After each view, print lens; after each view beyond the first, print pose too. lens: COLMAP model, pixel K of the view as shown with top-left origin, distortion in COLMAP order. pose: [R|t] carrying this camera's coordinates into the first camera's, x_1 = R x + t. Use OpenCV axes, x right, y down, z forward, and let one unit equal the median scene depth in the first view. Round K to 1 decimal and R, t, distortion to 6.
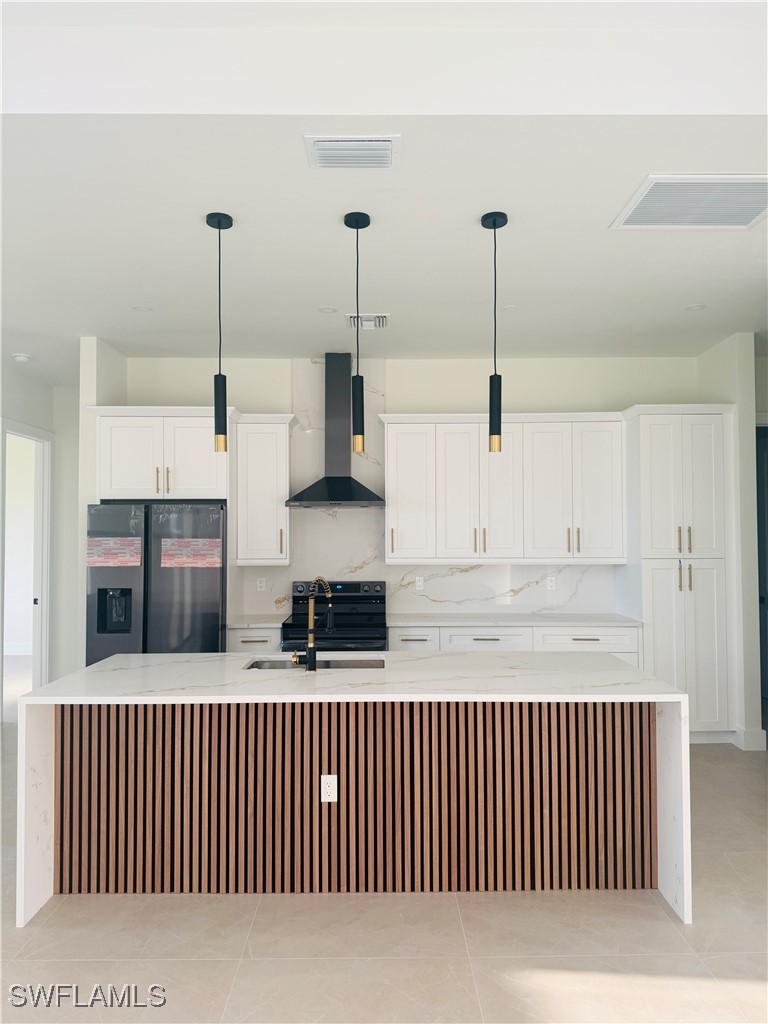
lens RADIAL K [[720.8, 0, 385.6], [0, 720.8, 514.7], [0, 0, 1]] dist [0.128059, -0.204044]
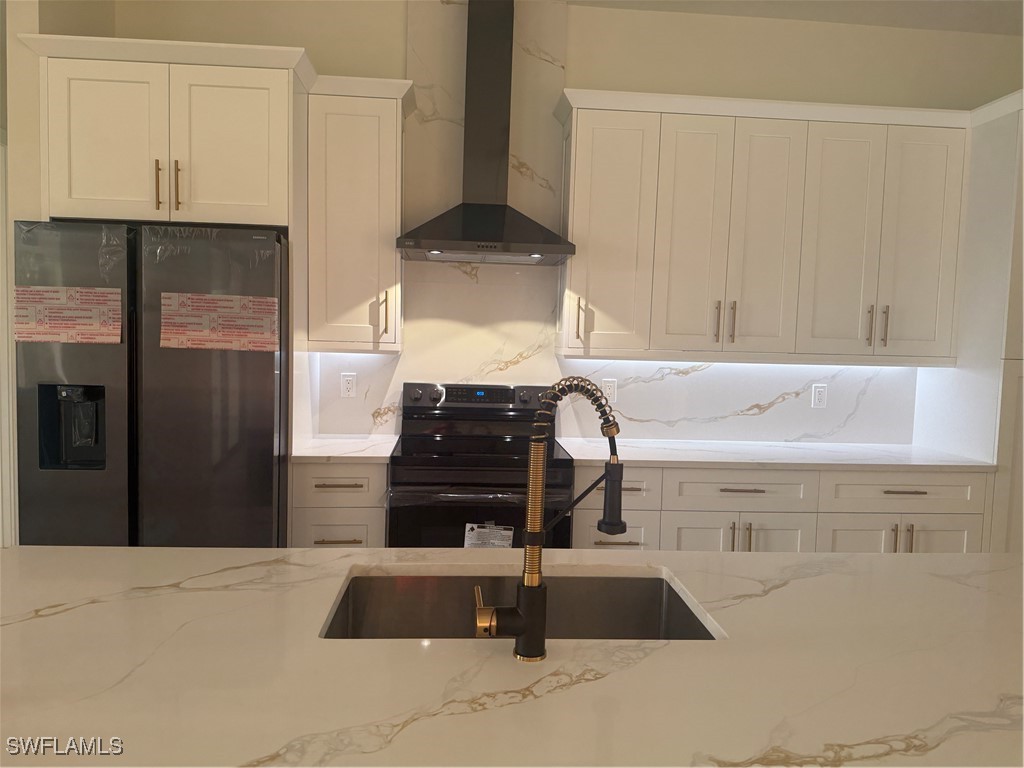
lens RADIAL K [[717.4, 0, 505.1], [0, 717.4, 393.7], [0, 0, 1]] dist [0.083669, -0.117848]
pose [[0.997578, 0.027180, 0.064032, -0.093510], [-0.033833, 0.993873, 0.105225, 0.041652], [-0.060780, -0.107137, 0.992385, 0.461757]]
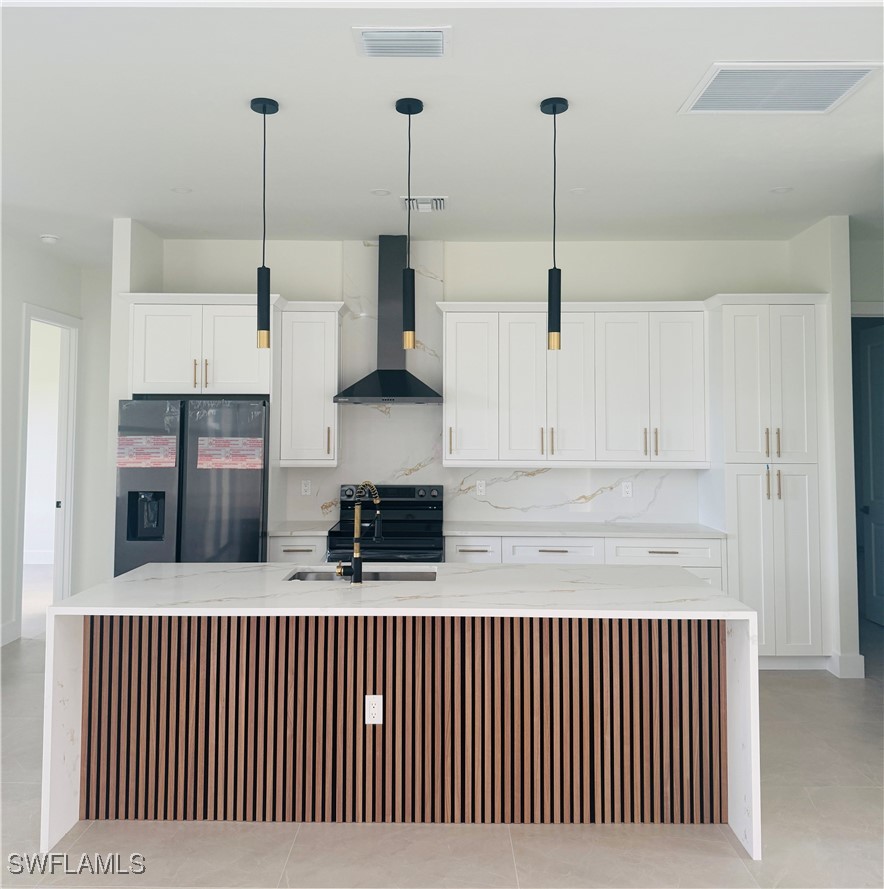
lens RADIAL K [[830.1, 0, 439.6], [0, 830.1, 385.2], [0, 0, 1]] dist [0.149877, -0.244781]
pose [[0.999843, 0.006140, -0.016633, 0.013945], [-0.006560, 0.999659, -0.025273, -0.008146], [0.016472, 0.025379, 0.999542, -0.055107]]
